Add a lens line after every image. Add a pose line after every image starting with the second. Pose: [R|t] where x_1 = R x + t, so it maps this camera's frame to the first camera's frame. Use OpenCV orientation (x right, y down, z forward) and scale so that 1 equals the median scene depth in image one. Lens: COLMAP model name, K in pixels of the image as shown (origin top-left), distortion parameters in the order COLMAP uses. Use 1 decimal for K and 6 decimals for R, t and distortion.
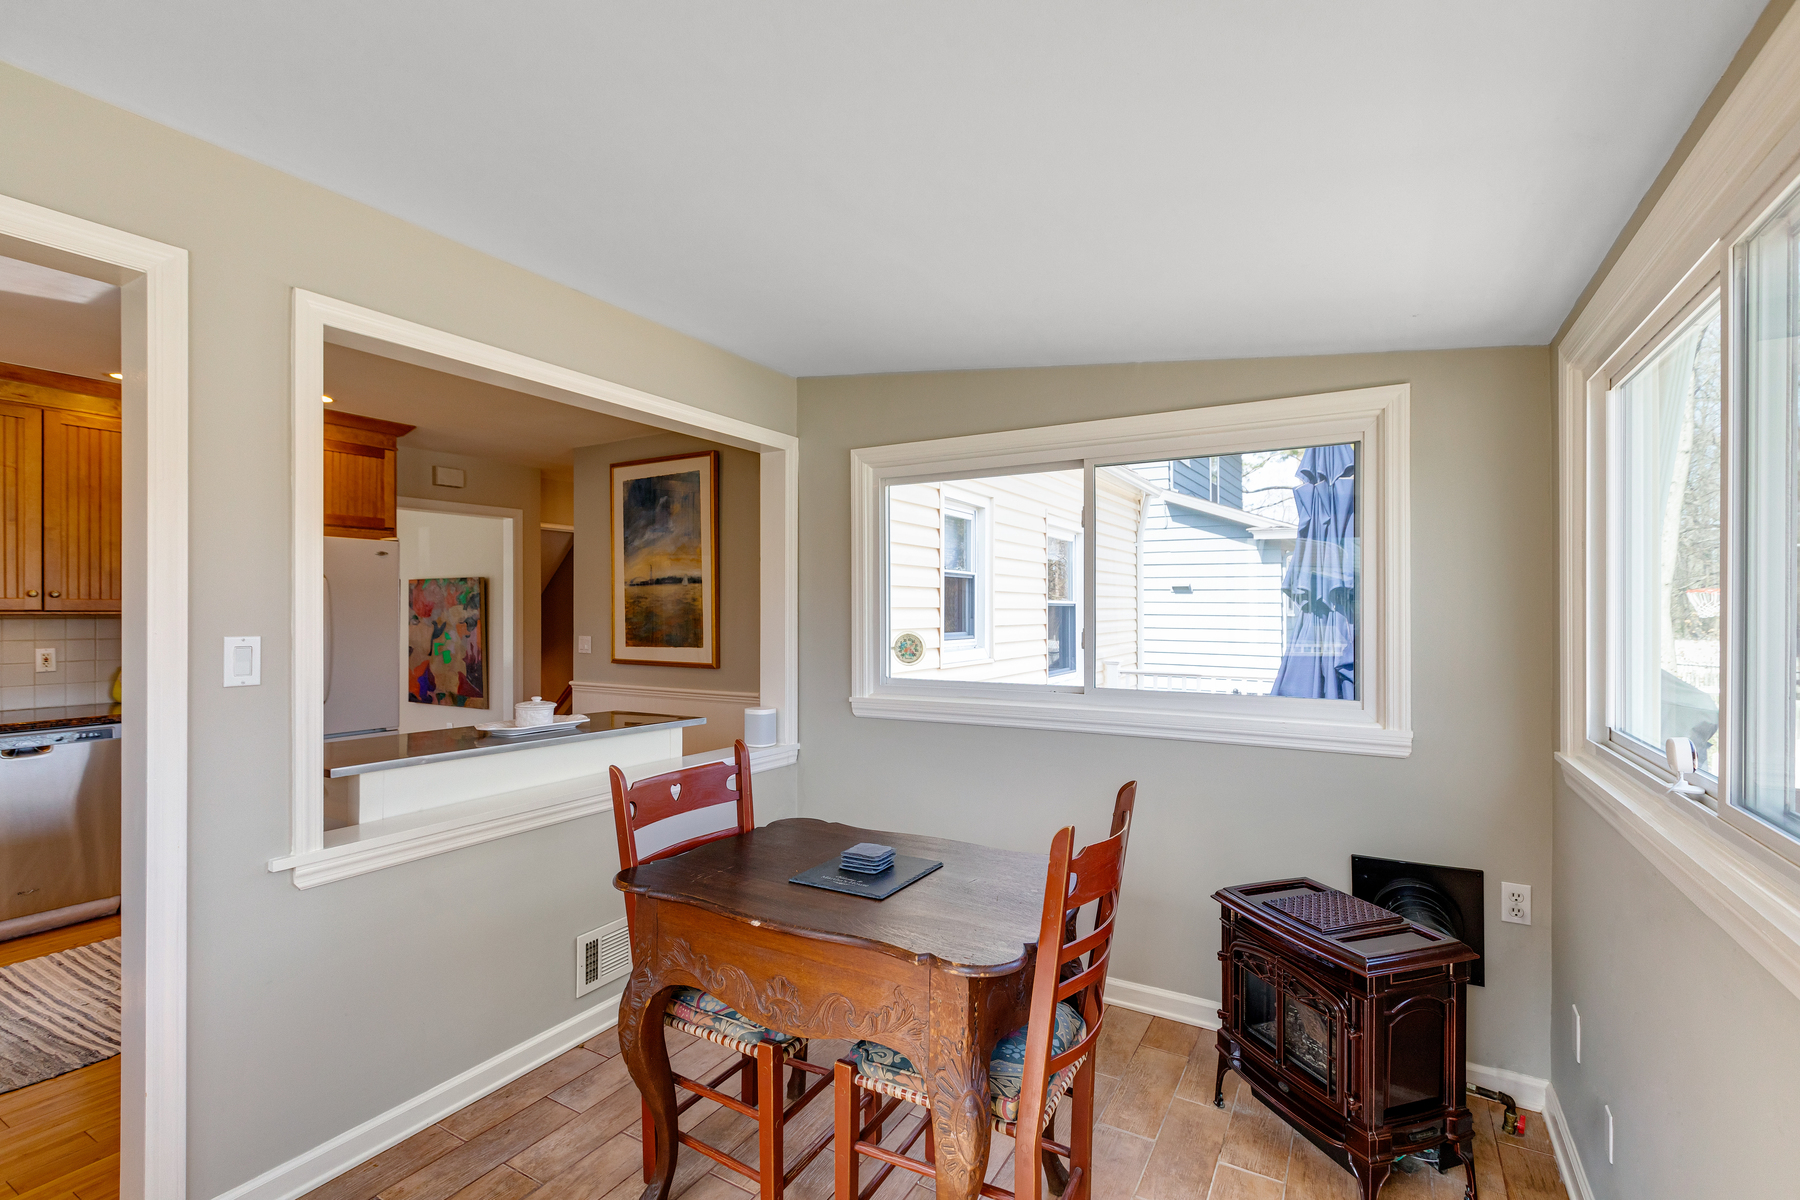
lens RADIAL K [[815.2, 0, 889.3], [0, 815.2, 610.9], [0, 0, 1]] dist [0.007943, 0.000082]
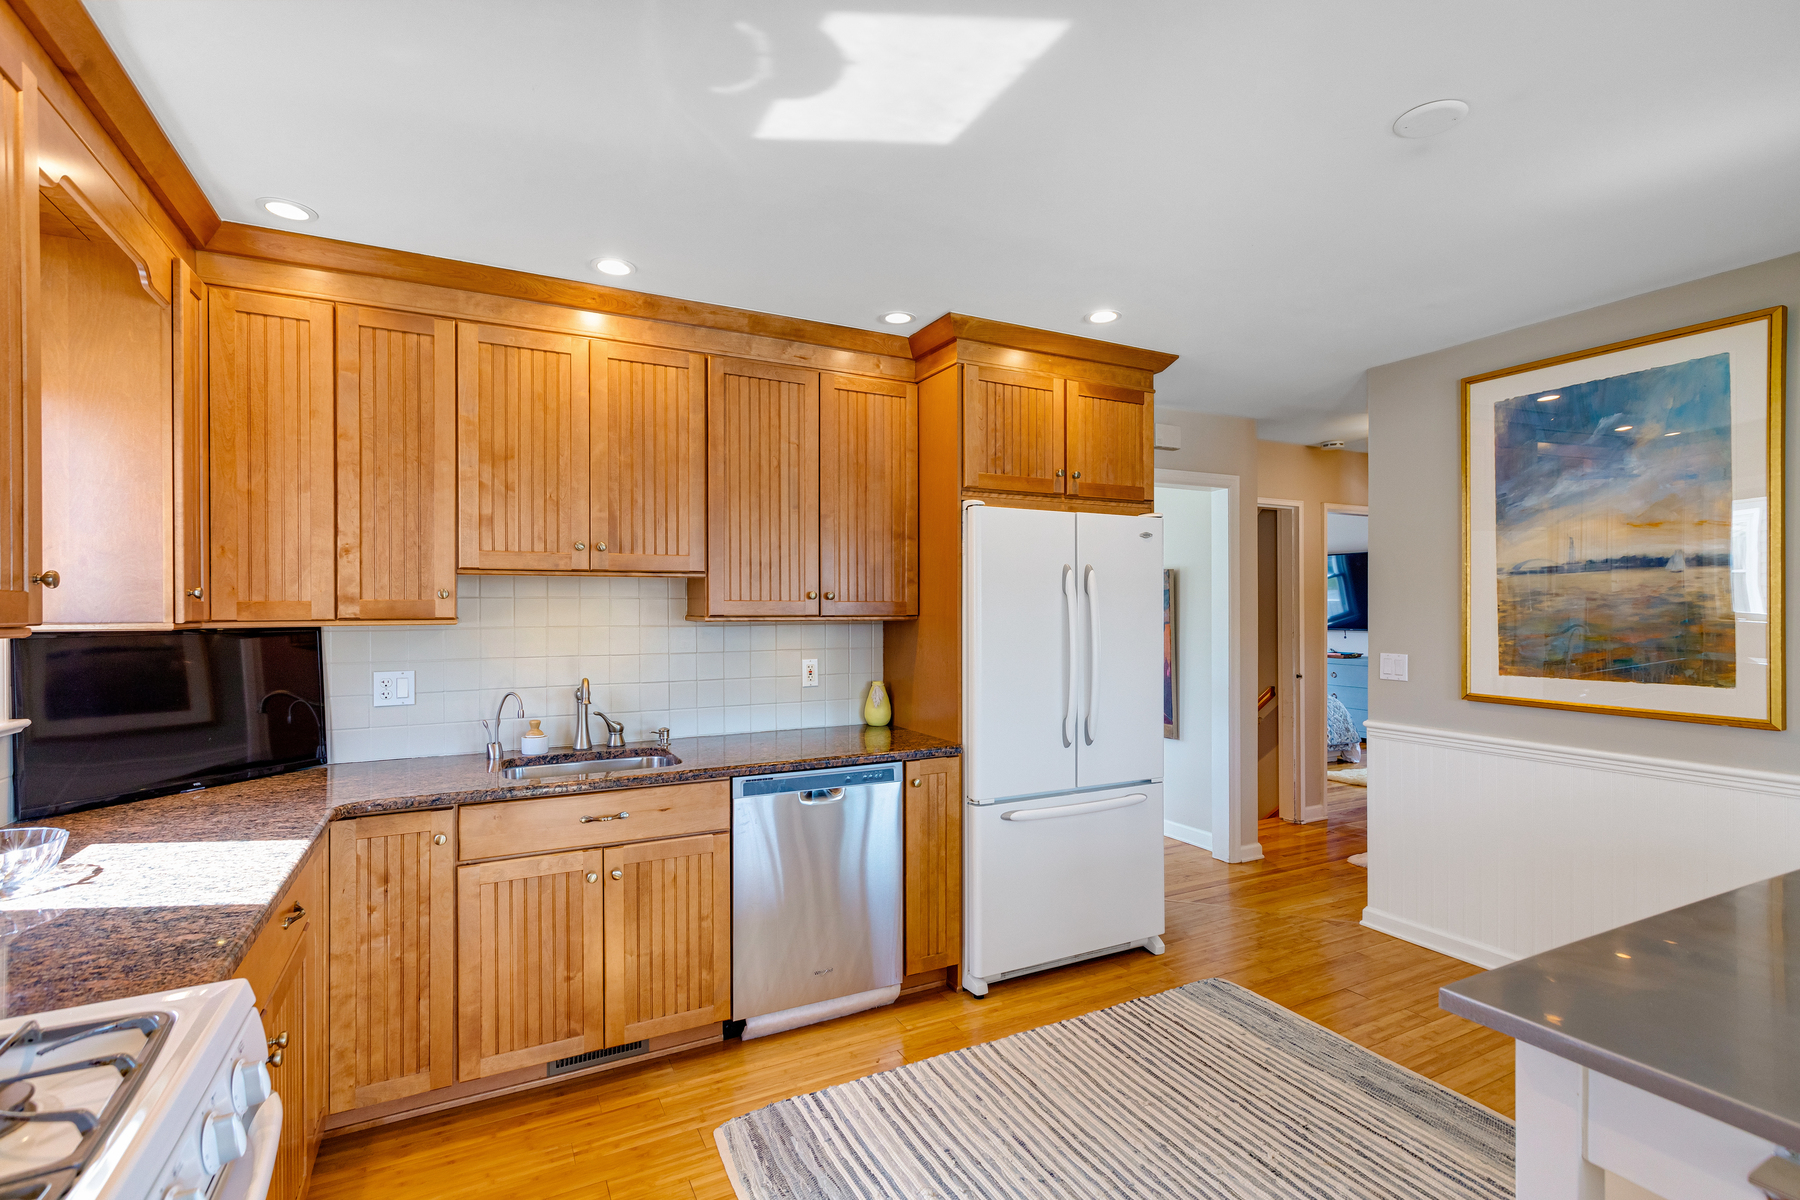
lens RADIAL K [[830.9, 0, 910.0], [0, 830.9, 604.9], [0, 0, 1]] dist [0.011708, 0.000579]
pose [[0.853917, -0.000728, -0.520409, -0.396958], [-0.000302, 0.999998, -0.001894, -0.007458], [0.520409, 0.001774, 0.853915, 0.256381]]
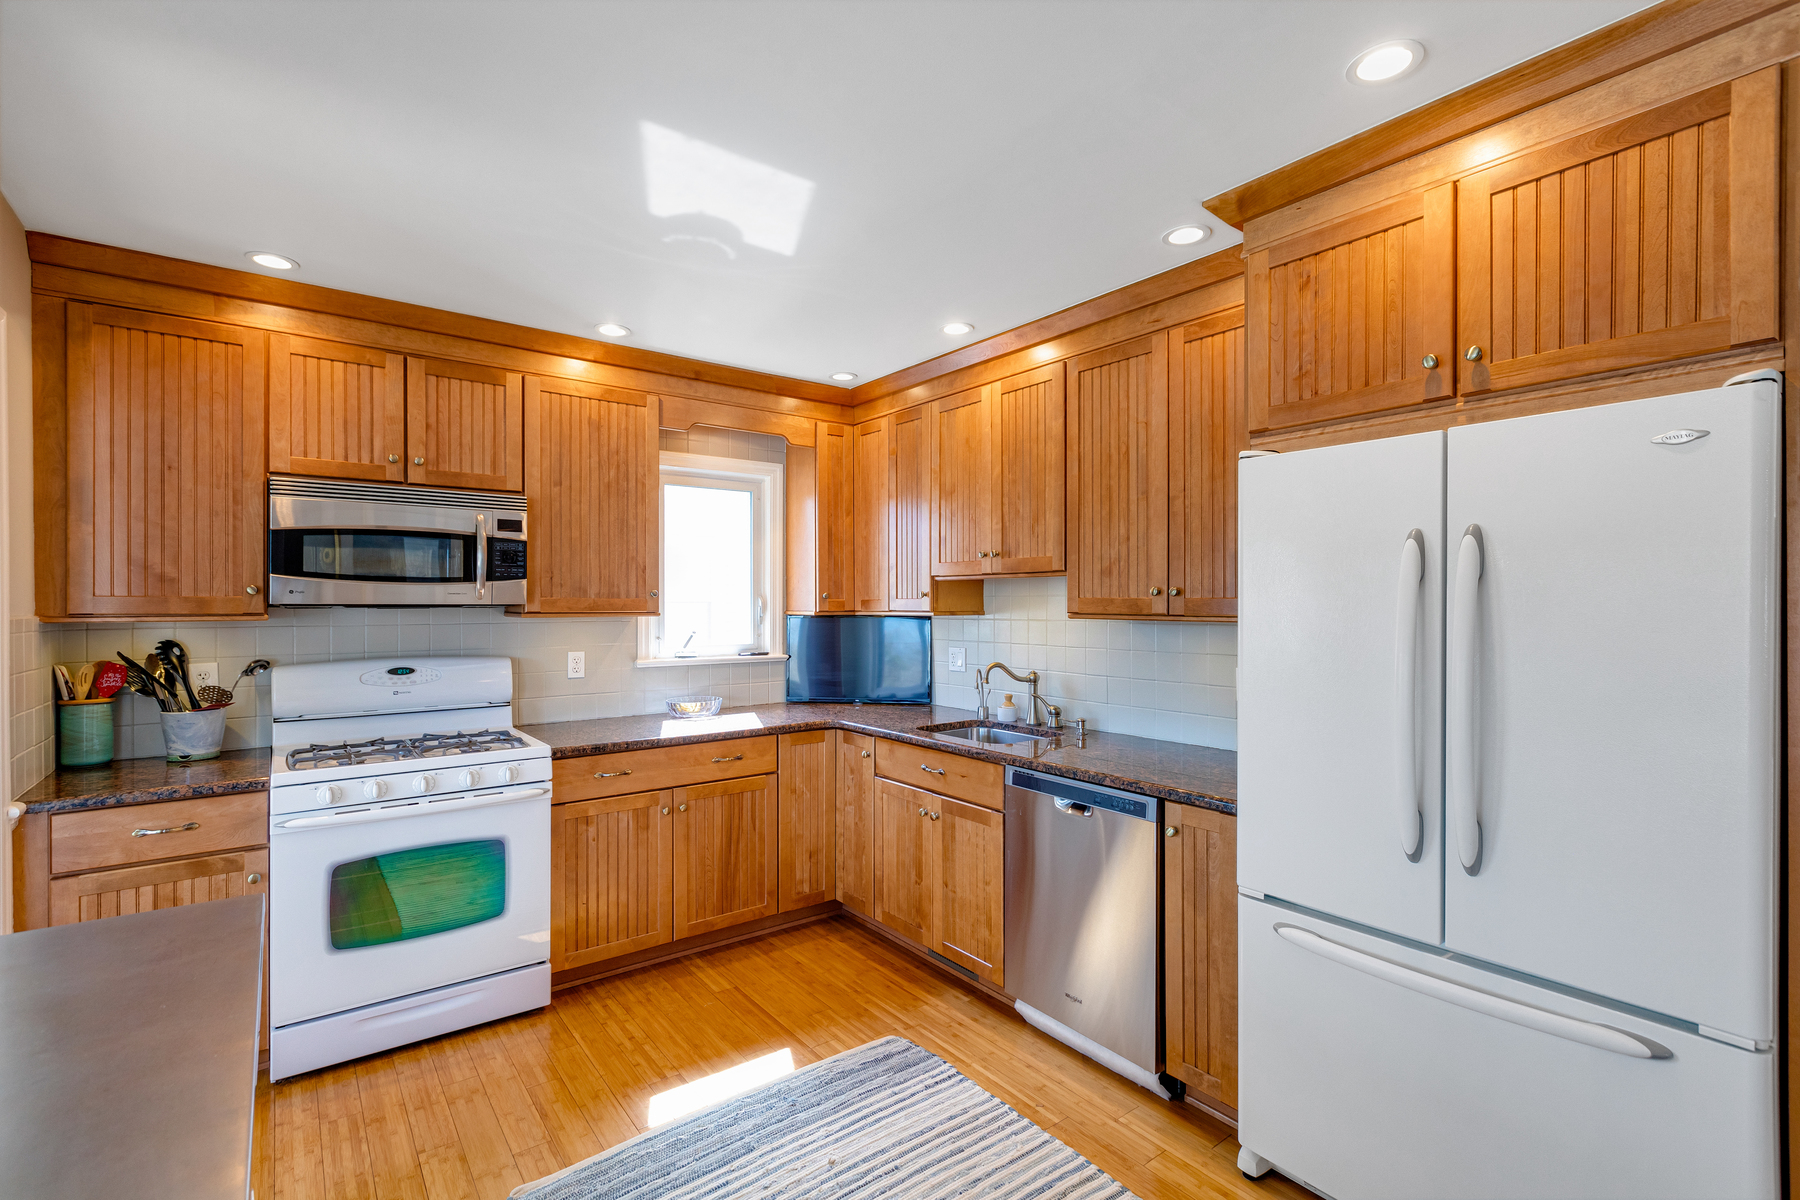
lens RADIAL K [[830.9, 0, 910.0], [0, 830.9, 604.9], [0, 0, 1]] dist [0.011708, 0.000579]
pose [[-0.368495, 0.006654, -0.929606, -0.216293], [0.002079, 0.999978, 0.006334, -0.010767], [0.929628, 0.000402, -0.368500, 0.809012]]
